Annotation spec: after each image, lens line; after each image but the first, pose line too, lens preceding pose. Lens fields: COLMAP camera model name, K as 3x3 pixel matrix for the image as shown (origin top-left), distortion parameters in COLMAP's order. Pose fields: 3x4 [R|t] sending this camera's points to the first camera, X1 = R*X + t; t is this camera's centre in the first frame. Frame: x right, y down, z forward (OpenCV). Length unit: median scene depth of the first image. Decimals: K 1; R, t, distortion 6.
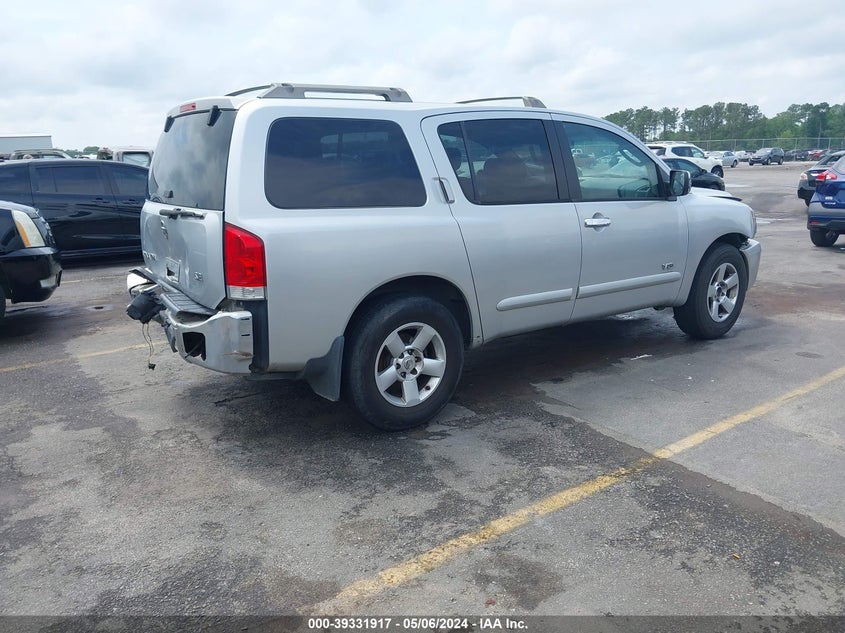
lens RADIAL K [[669.2, 0, 422.5], [0, 669.2, 316.5], [0, 0, 1]] dist [0.002841, 0.000856]
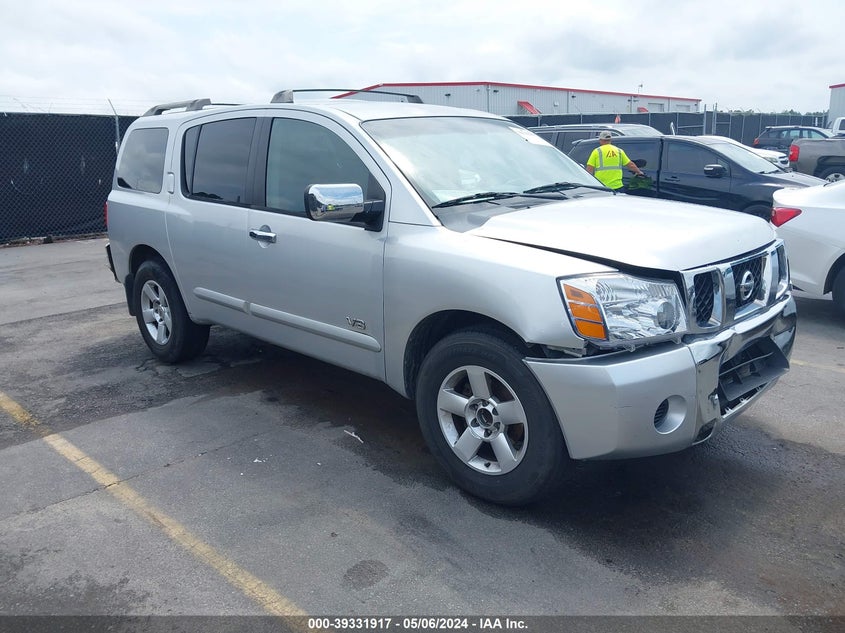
lens RADIAL K [[669.2, 0, 422.5], [0, 669.2, 316.5], [0, 0, 1]] dist [0.002841, 0.000856]
pose [[0.180872, 0.250518, -0.951066, 1.248015], [-0.215241, 0.953656, 0.210266, -0.290447], [0.959665, 0.166677, 0.226411, 1.118912]]
